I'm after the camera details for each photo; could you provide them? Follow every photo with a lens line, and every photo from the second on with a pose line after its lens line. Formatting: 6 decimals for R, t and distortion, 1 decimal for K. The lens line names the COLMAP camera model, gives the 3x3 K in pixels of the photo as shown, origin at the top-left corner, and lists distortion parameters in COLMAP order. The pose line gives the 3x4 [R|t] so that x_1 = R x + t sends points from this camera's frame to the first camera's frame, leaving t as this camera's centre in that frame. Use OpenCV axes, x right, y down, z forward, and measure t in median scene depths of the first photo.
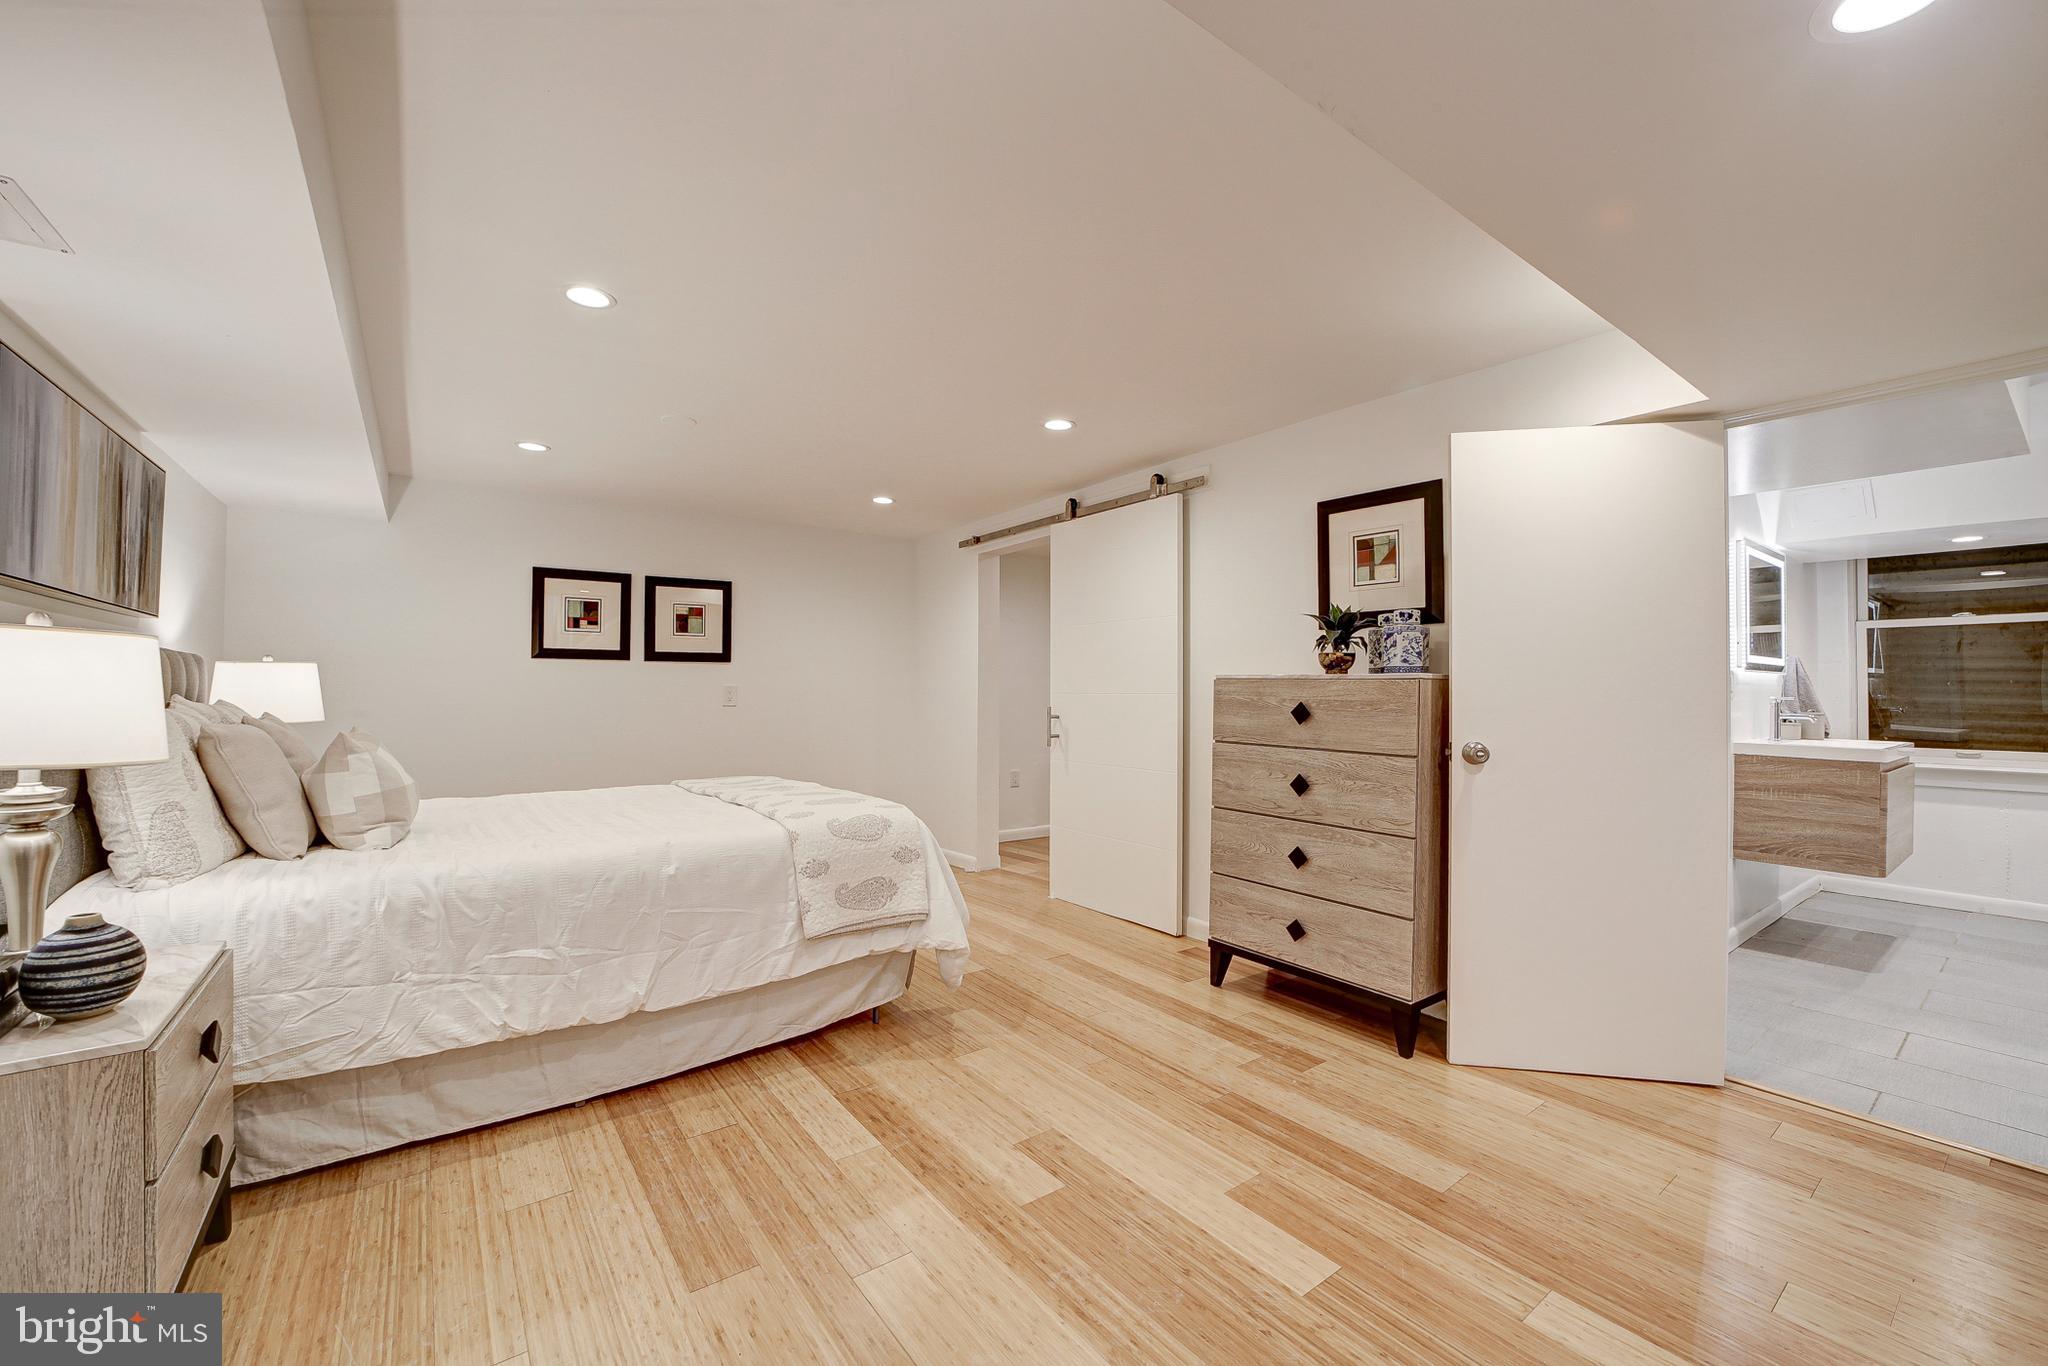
lens RADIAL K [[820.0, 0, 1024.5], [0, 820.0, 677.5], [0, 0, 1]] dist [-0.029351, 0.001912]
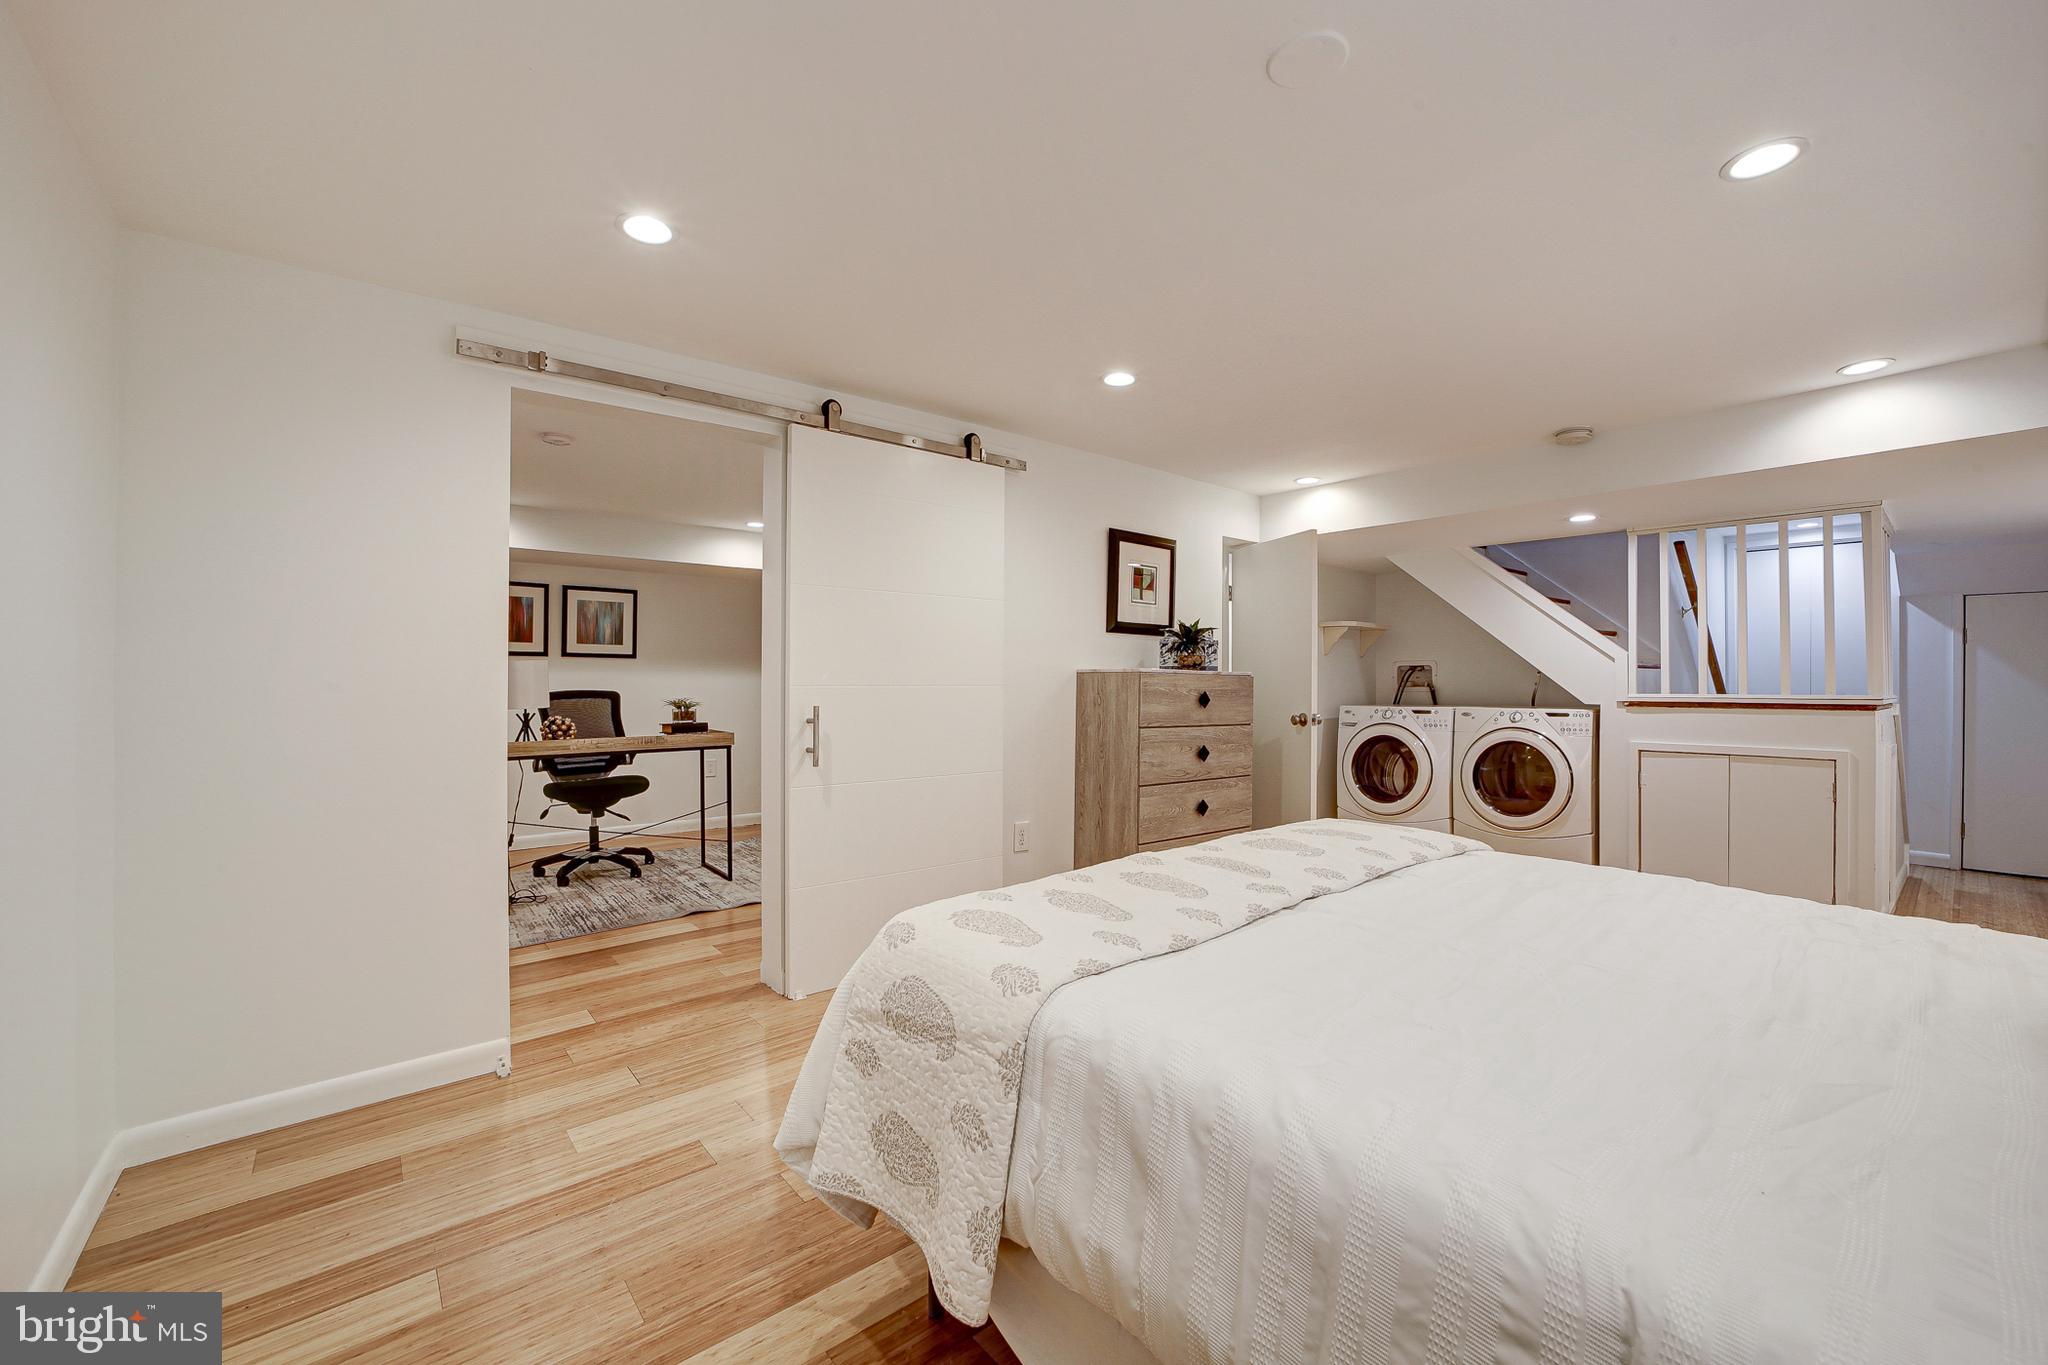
lens RADIAL K [[820.0, 0, 1013.6], [0, 820.0, 684.7], [0, 0, 1]] dist [-0.029351, 0.001912]
pose [[-0.038716, -0.006657, 0.999228, -0.934409], [-0.020647, 0.999770, 0.005860, 0.016694], [-0.999037, -0.020404, -0.038845, 1.290452]]
